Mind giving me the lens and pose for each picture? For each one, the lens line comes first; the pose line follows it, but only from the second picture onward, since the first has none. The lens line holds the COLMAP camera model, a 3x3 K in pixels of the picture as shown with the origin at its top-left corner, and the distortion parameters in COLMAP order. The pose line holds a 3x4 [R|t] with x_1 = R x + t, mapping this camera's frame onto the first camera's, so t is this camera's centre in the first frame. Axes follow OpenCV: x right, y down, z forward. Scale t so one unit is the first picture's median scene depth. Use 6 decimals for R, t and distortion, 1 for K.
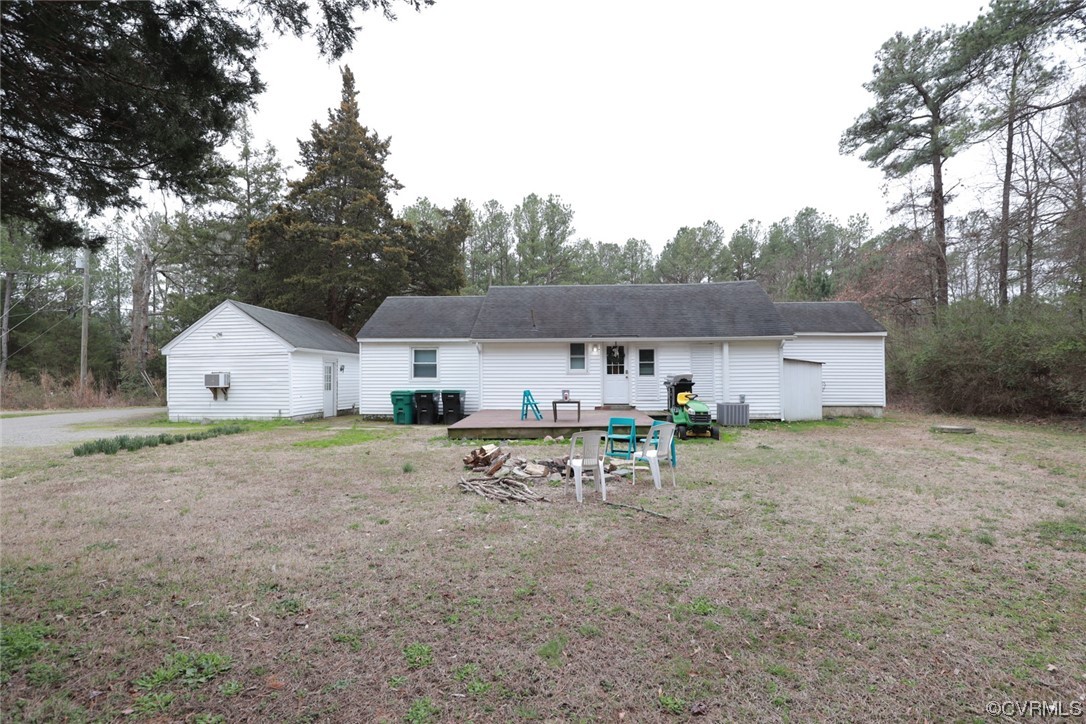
lens RADIAL K [[497.5, 0, 542.9], [0, 497.5, 371.7], [0, 0, 1]] dist [-0.037241, 0.007508]
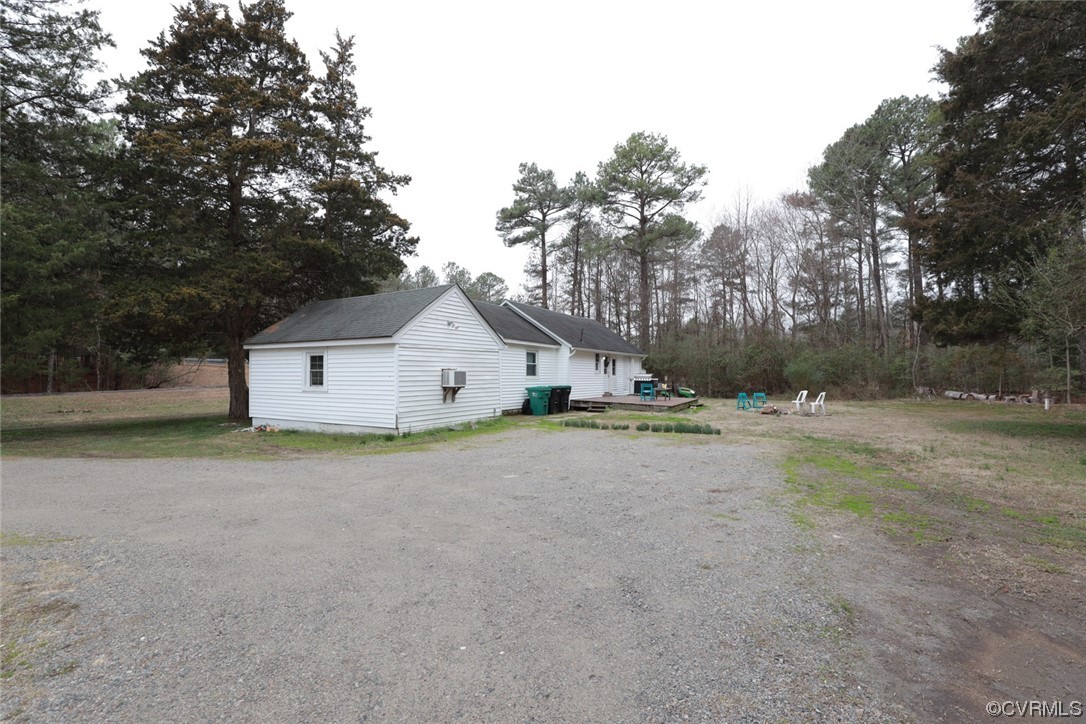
lens RADIAL K [[497.5, 0, 541.7], [0, 497.5, 368.0], [0, 0, 1]] dist [-0.037241, 0.007508]
pose [[0.418690, 0.016311, 0.907983, -1.287911], [-0.012631, 0.999847, -0.012137, 0.007403], [-0.908041, -0.006387, 0.418832, 0.474081]]
